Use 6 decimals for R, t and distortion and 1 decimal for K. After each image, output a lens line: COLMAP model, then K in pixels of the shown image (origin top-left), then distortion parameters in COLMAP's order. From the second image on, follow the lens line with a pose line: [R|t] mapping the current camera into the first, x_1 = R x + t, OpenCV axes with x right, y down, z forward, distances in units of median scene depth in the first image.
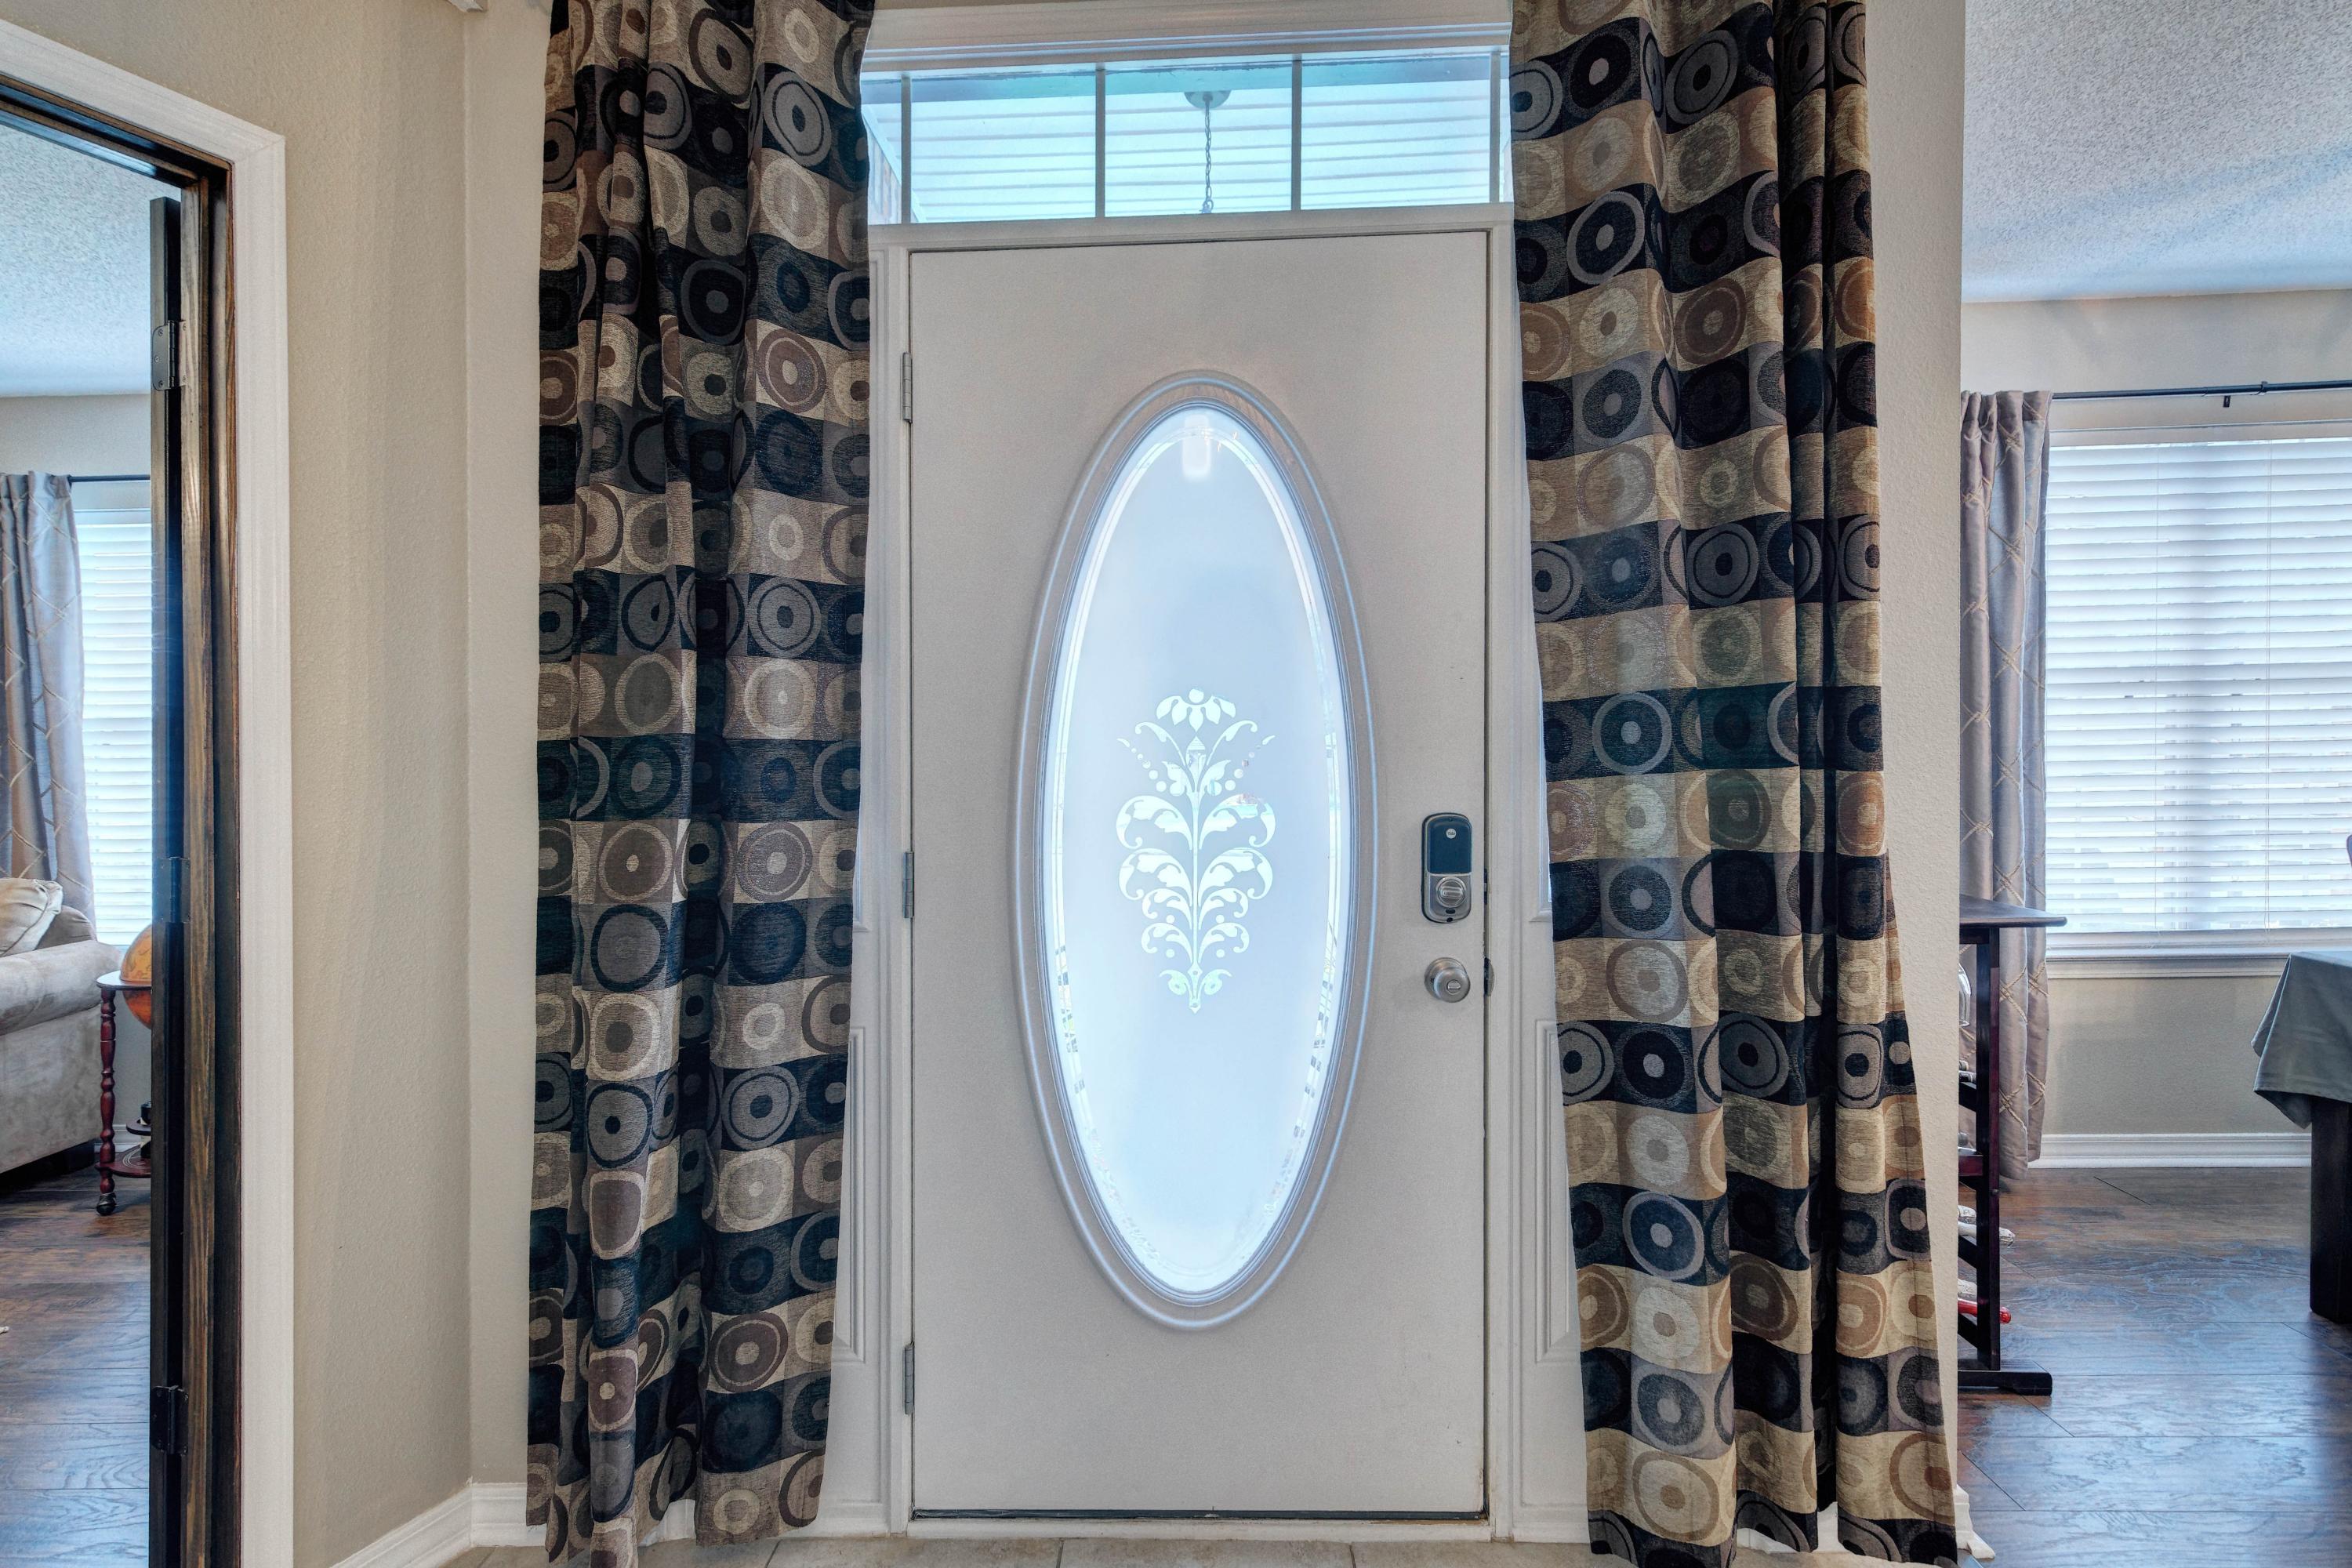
lens RADIAL K [[1133.9, 0, 1211.9], [0, 1133.9, 753.7], [0, 0, 1]] dist [0.003026, 0.000180]
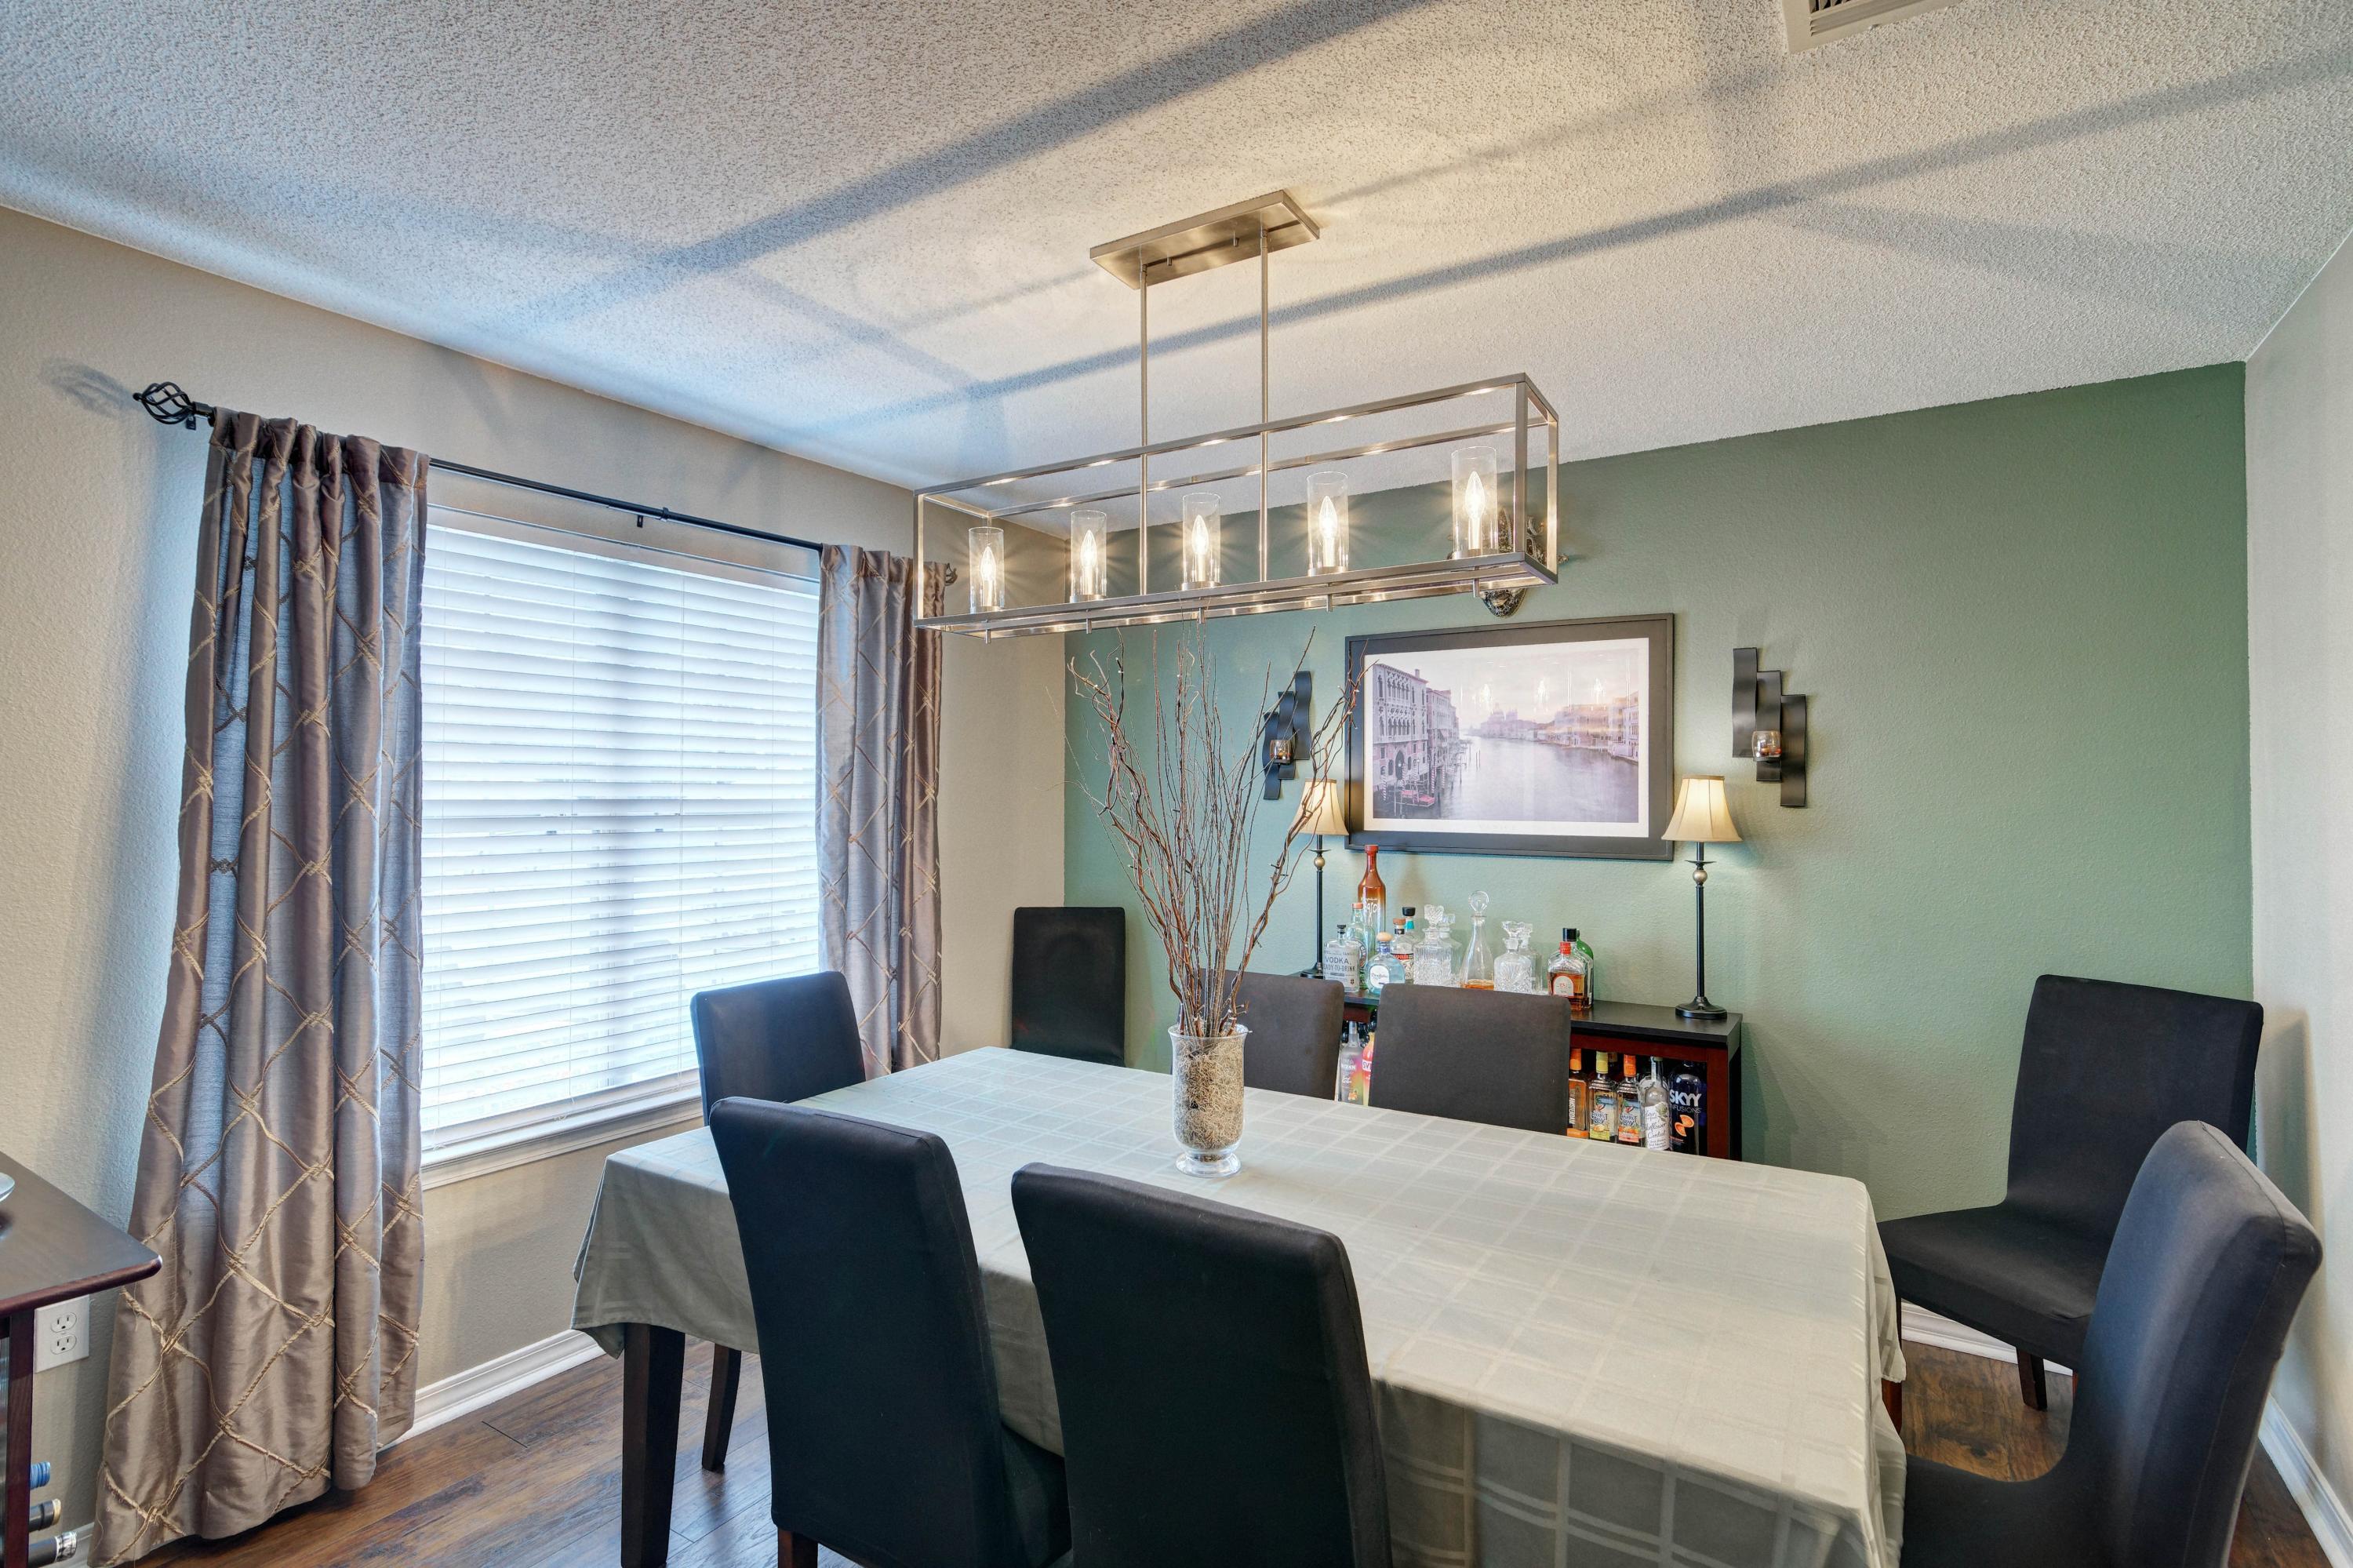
lens RADIAL K [[1134.5, 0, 1176.3], [0, 1134.5, 786.7], [0, 0, 1]] dist [0.003026, 0.000180]
pose [[0.516286, 0.032127, 0.855814, 0.336592], [0.006578, 0.999118, -0.041475, -0.049883], [-0.856391, 0.027043, 0.515619, 0.145292]]
